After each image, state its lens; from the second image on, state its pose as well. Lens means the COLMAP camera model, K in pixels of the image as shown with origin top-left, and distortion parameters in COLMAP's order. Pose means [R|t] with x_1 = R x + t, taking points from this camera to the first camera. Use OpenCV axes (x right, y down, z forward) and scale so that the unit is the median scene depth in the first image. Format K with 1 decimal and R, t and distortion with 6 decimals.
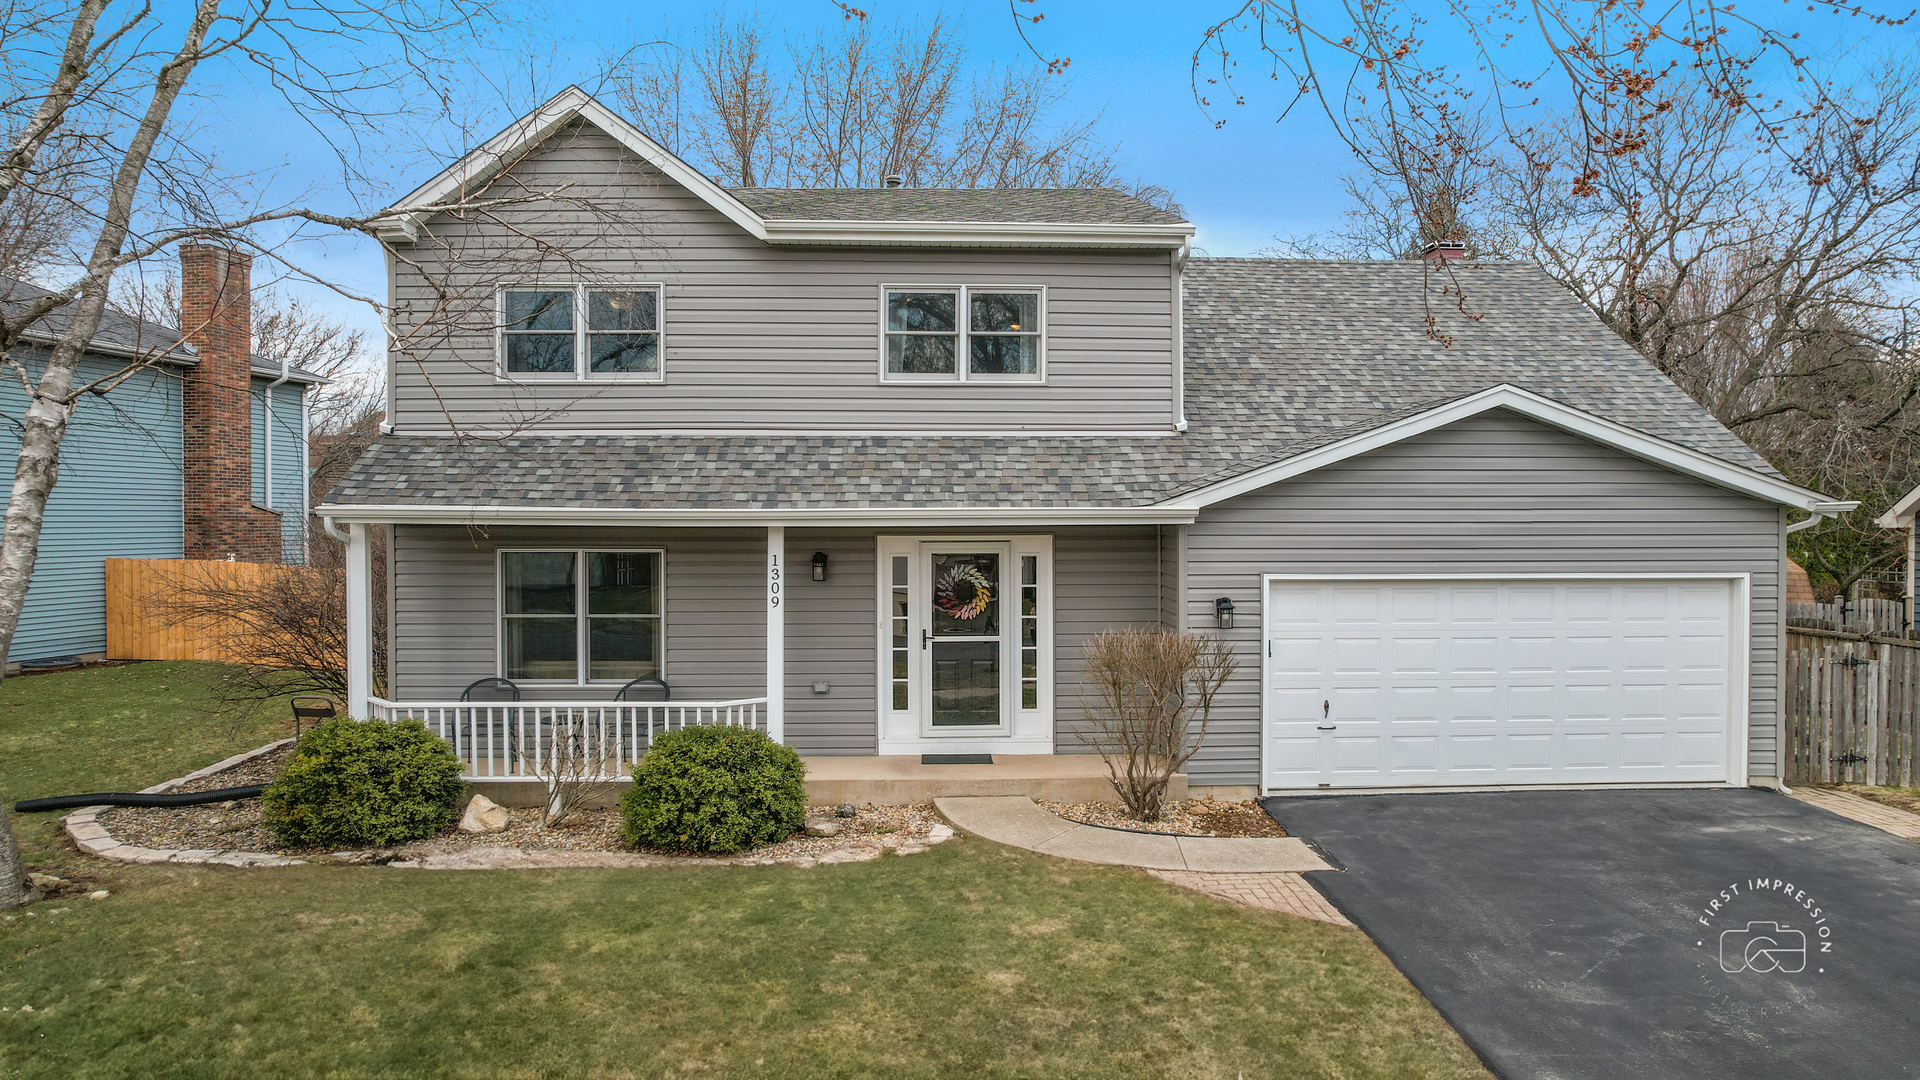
lens RADIAL K [[1232.6, 0, 983.4], [0, 1232.6, 540.8], [0, 0, 1]] dist [-0.077136, 0.065113]
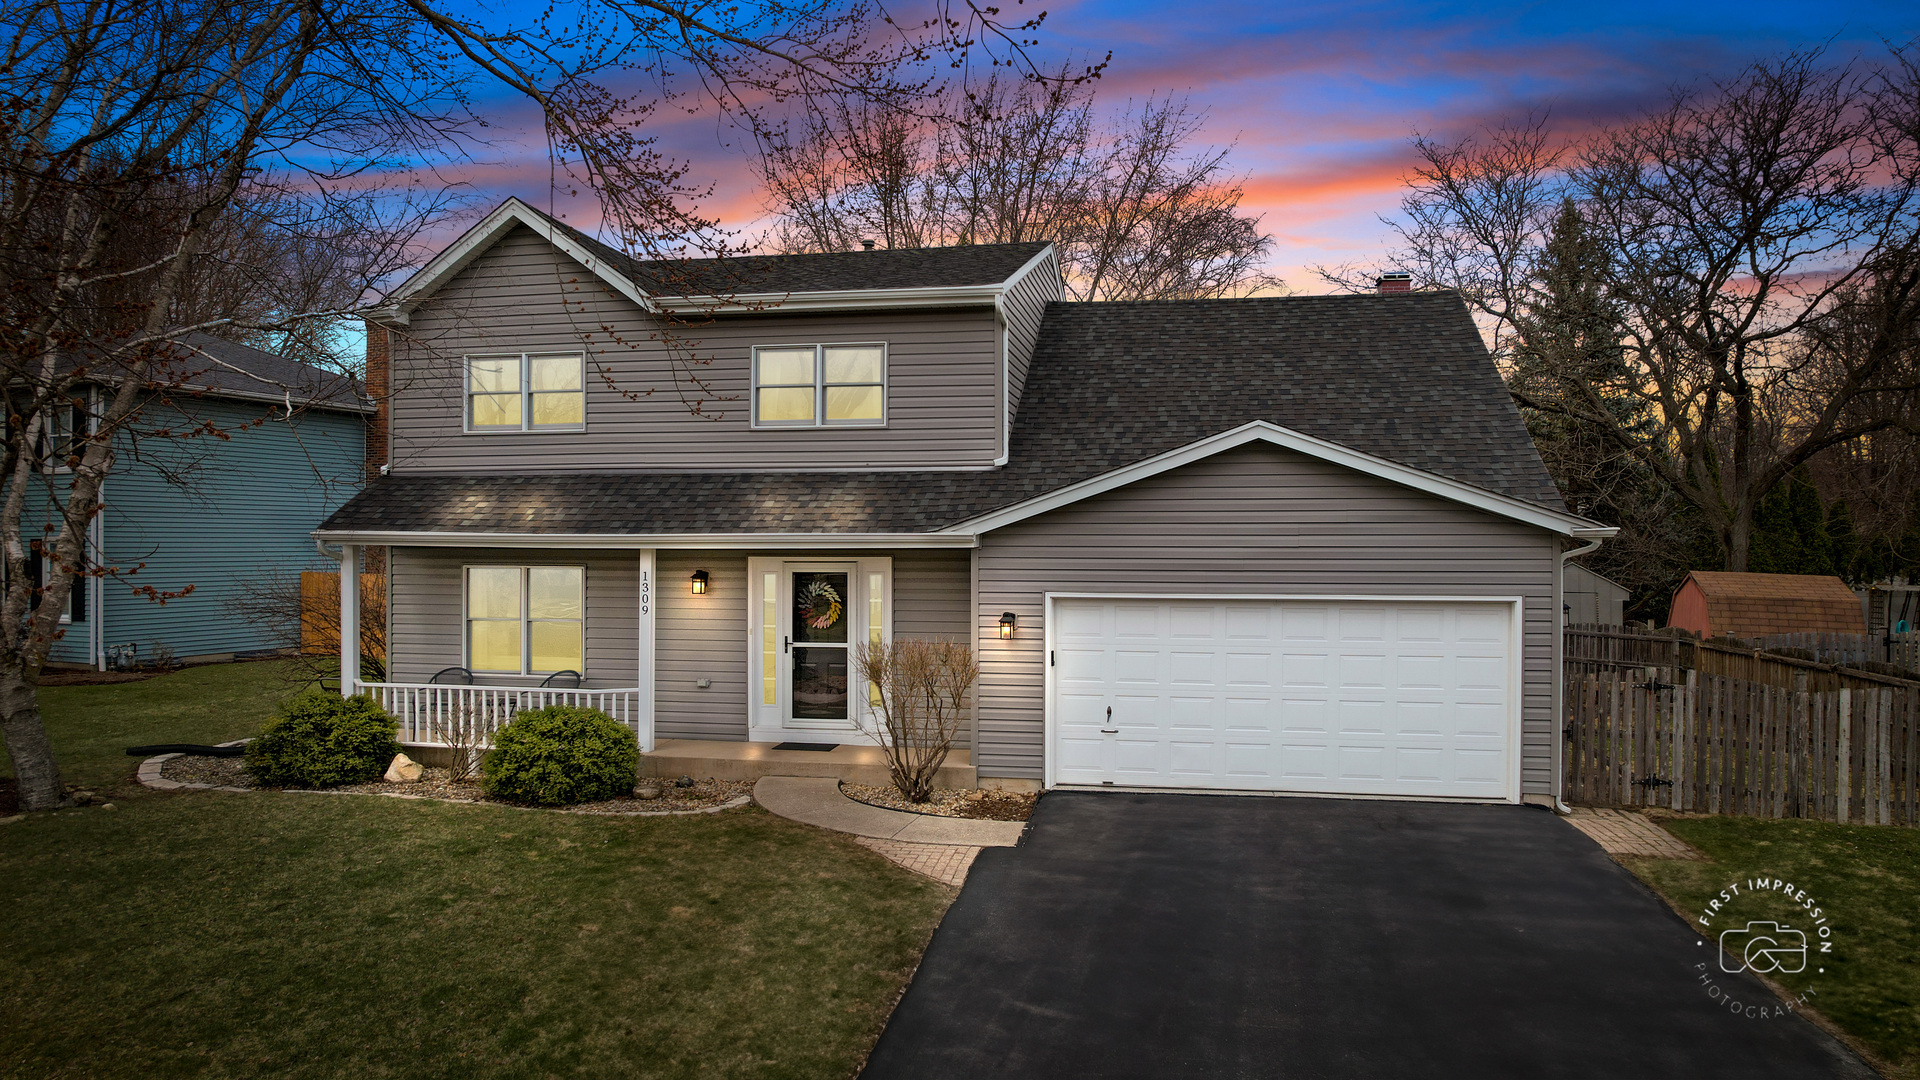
lens RADIAL K [[1232.6, 0, 983.4], [0, 1232.6, 540.8], [0, 0, 1]] dist [-0.077136, 0.065113]
pose [[0.976483, 0.002174, -0.215585, 0.408237], [-0.006136, 0.999824, -0.017713, 0.000263], [0.215508, 0.018619, 0.976324, -0.118237]]
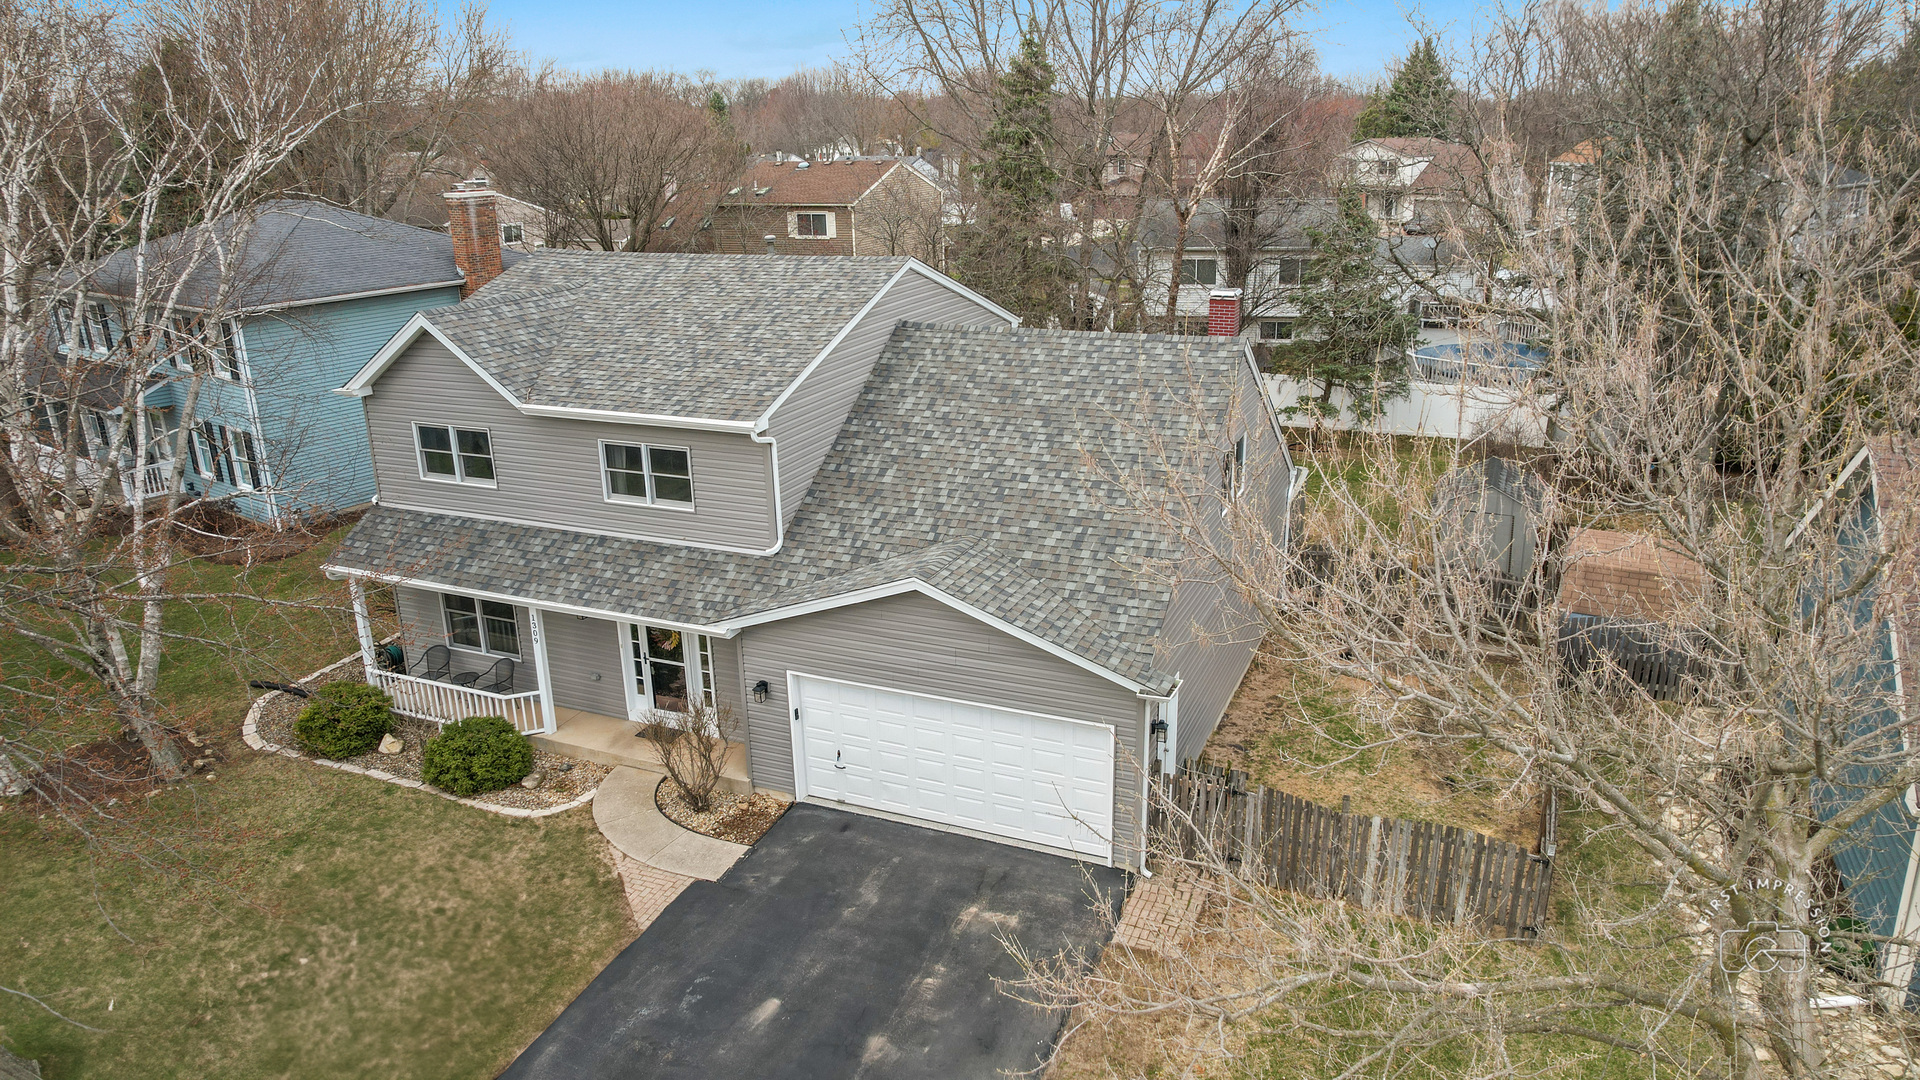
lens RADIAL K [[1275.4, 0, 980.6], [0, 1275.4, 543.0], [0, 0, 1]] dist [-0.046445, -0.001363]
pose [[0.903647, 0.121880, -0.410570, 1.043869], [0.008802, 0.953164, 0.302325, -0.579018], [0.428188, -0.276809, 0.860251, -0.194386]]
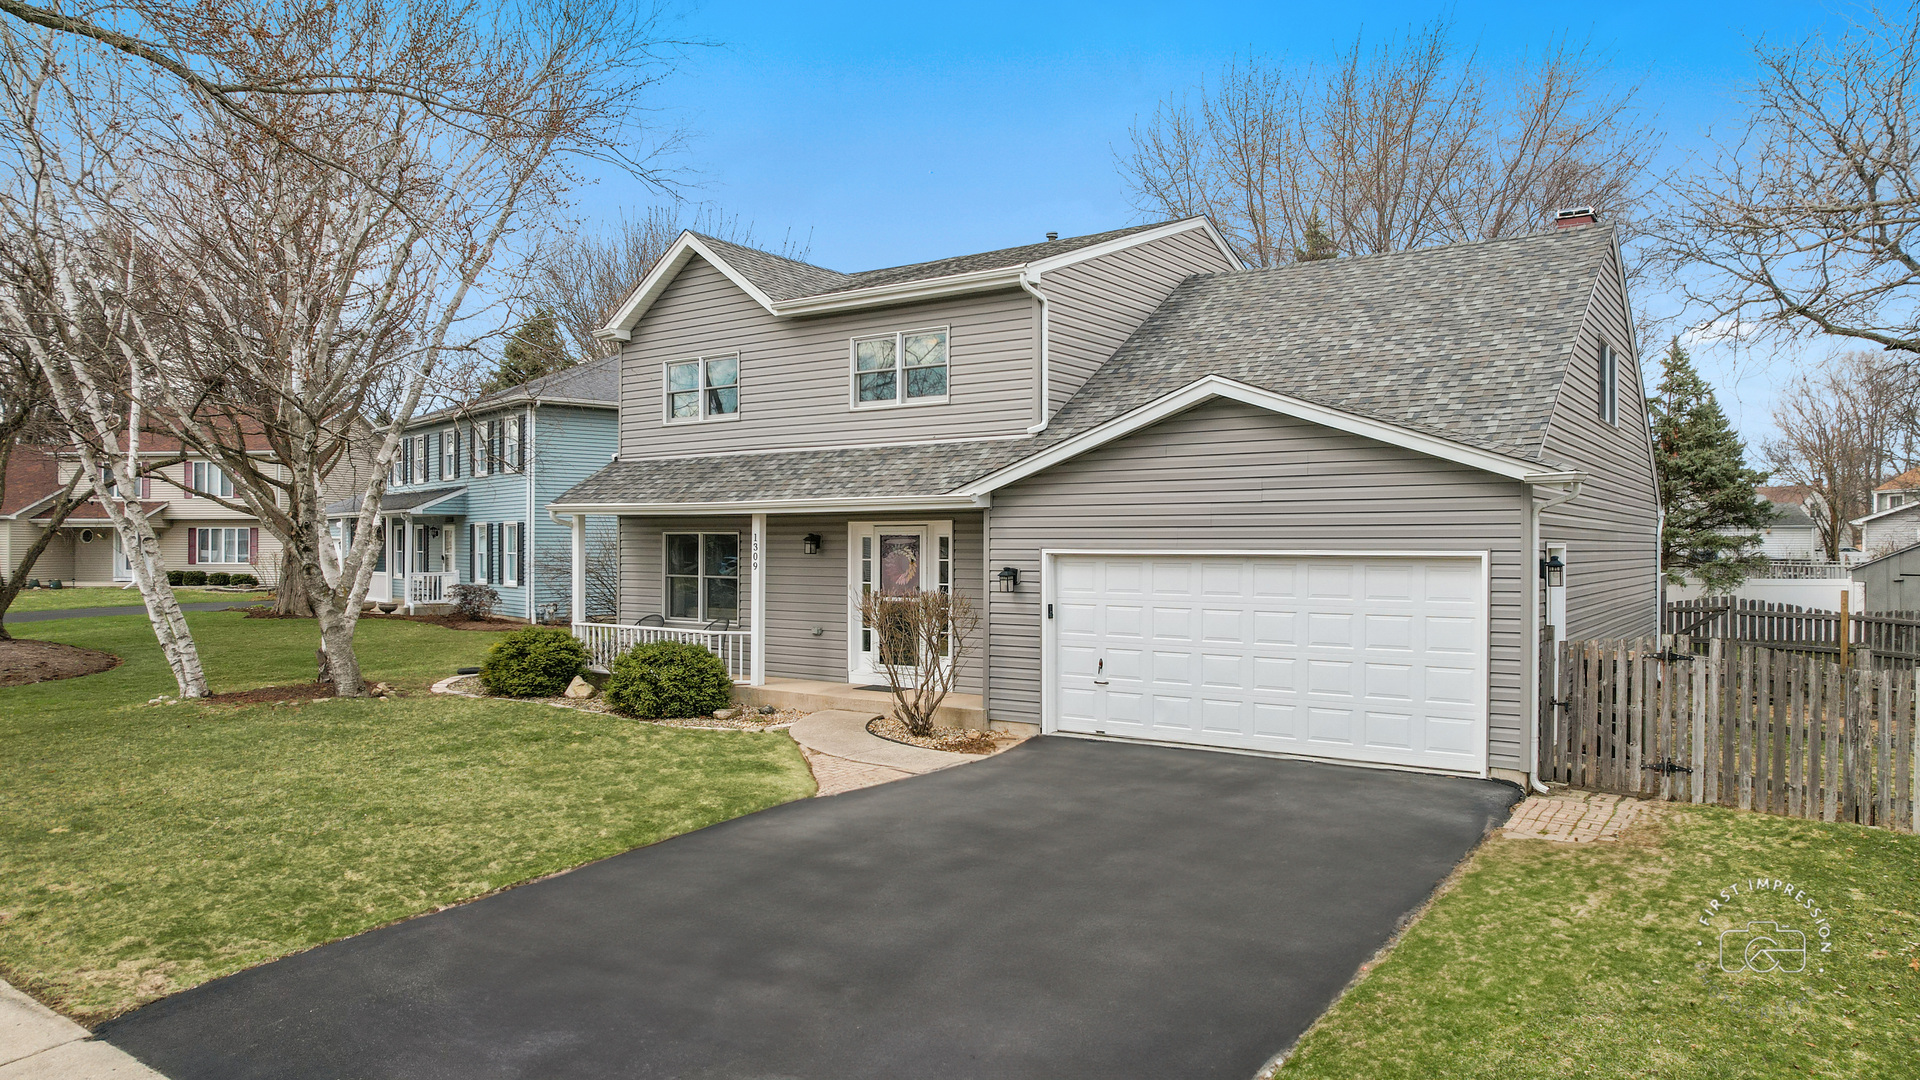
lens RADIAL K [[1232.6, 0, 983.4], [0, 1232.6, 540.8], [0, 0, 1]] dist [-0.077136, 0.065113]
pose [[0.796749, 0.000129, -0.604310, 0.894297], [-0.011839, 0.999811, -0.015396, 0.037732], [0.604194, 0.019421, 0.796601, 0.001052]]
